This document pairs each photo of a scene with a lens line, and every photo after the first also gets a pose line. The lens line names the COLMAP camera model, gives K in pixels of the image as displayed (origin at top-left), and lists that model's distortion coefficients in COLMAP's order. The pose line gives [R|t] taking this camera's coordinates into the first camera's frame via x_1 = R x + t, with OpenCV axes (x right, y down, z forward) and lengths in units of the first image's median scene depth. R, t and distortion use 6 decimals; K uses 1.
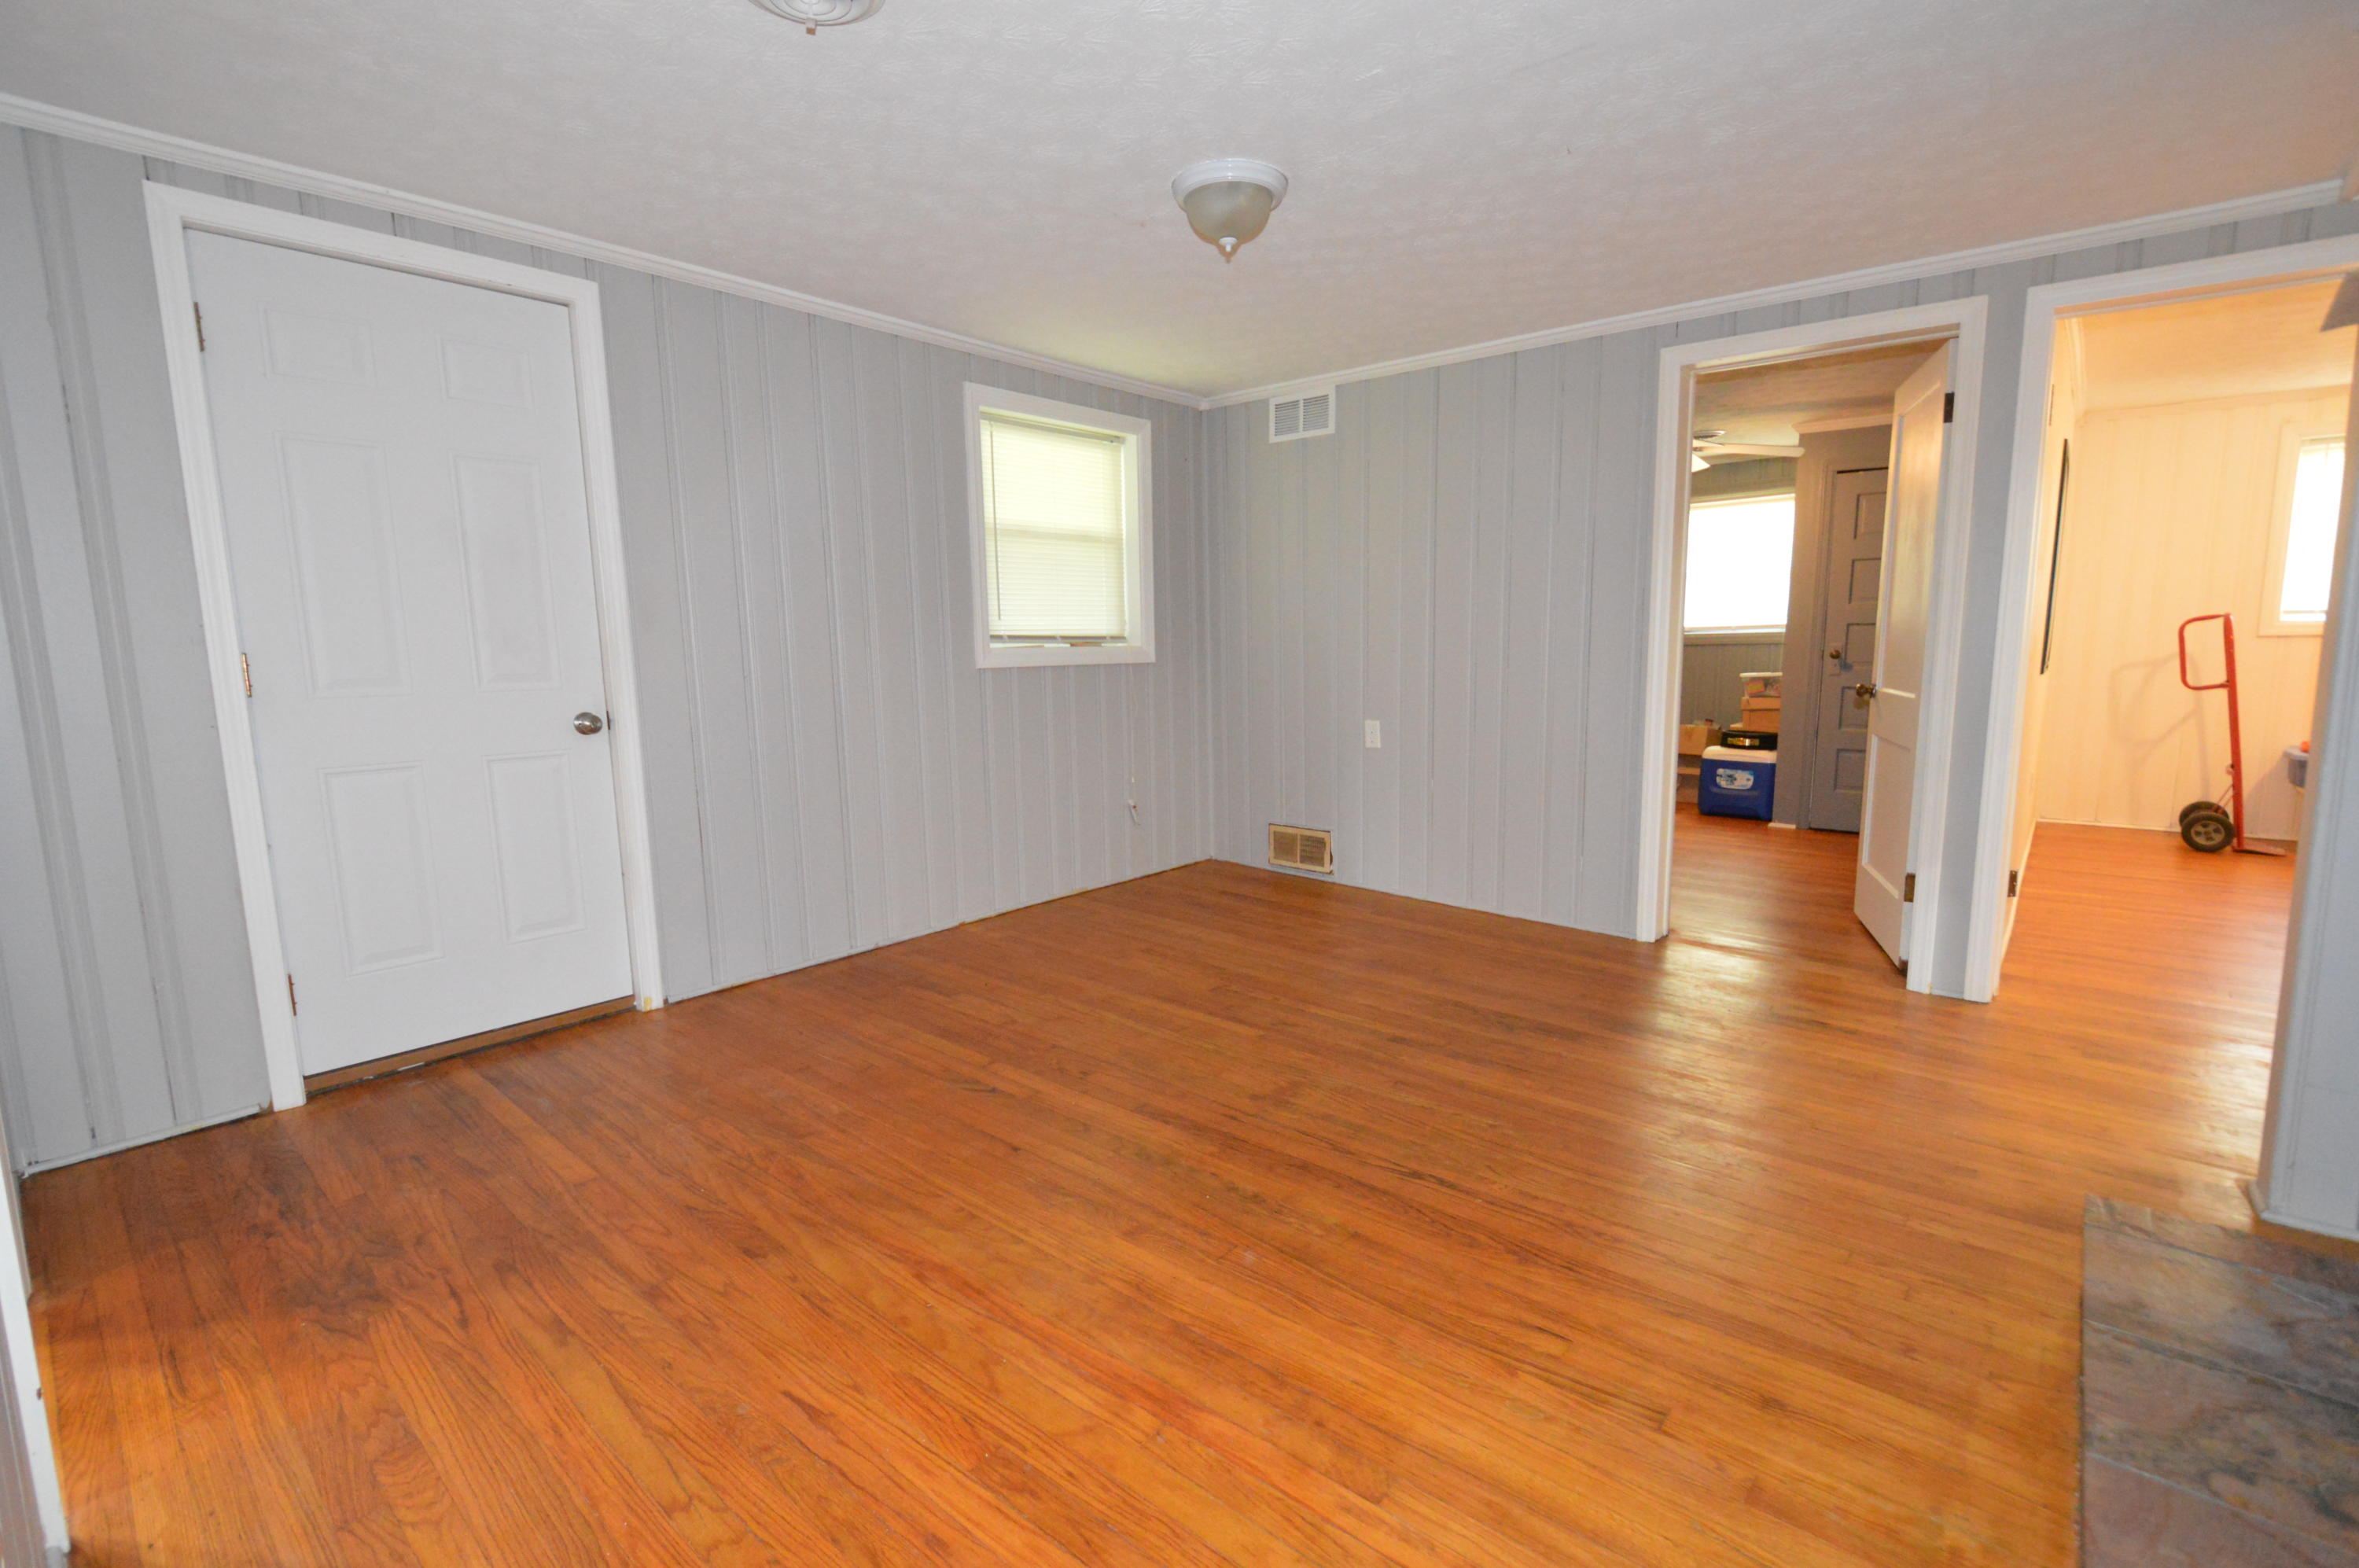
lens RADIAL K [[1050.0, 0, 1175.4], [0, 1050.0, 794.0], [0, 0, 1]] dist [0.010114, -0.012178]
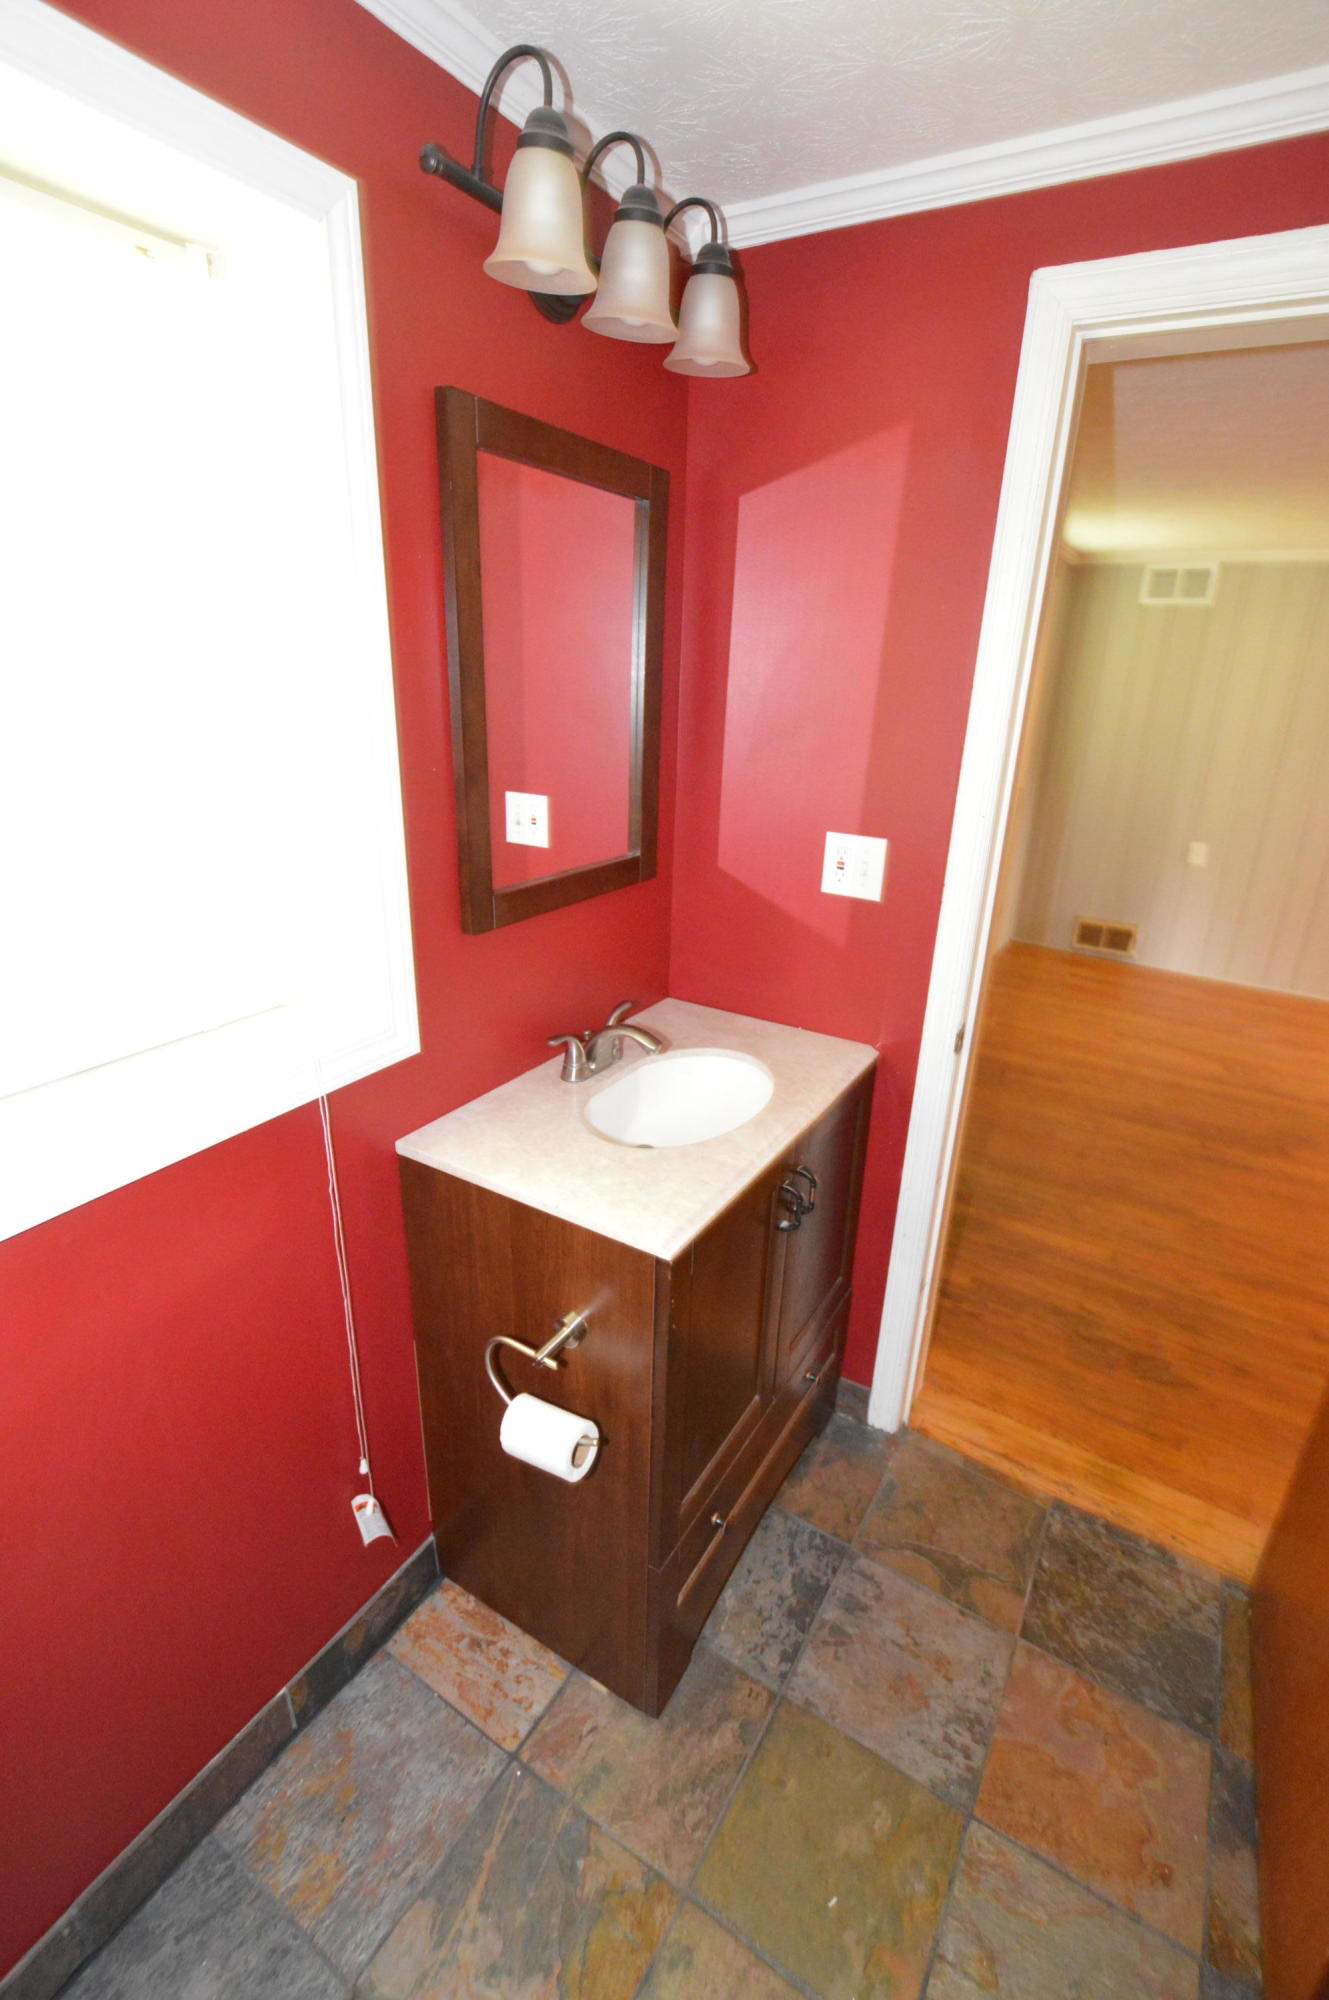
lens RADIAL K [[890.2, 0, 672.6], [0, 890.2, 1005.0], [0, 0, 1]] dist [0.010114, -0.012178]
pose [[0.984569, -0.013594, 0.174466, -0.913620], [-0.024028, 0.977034, 0.211725, -0.132595], [-0.173337, -0.212650, 0.961631, 0.025723]]
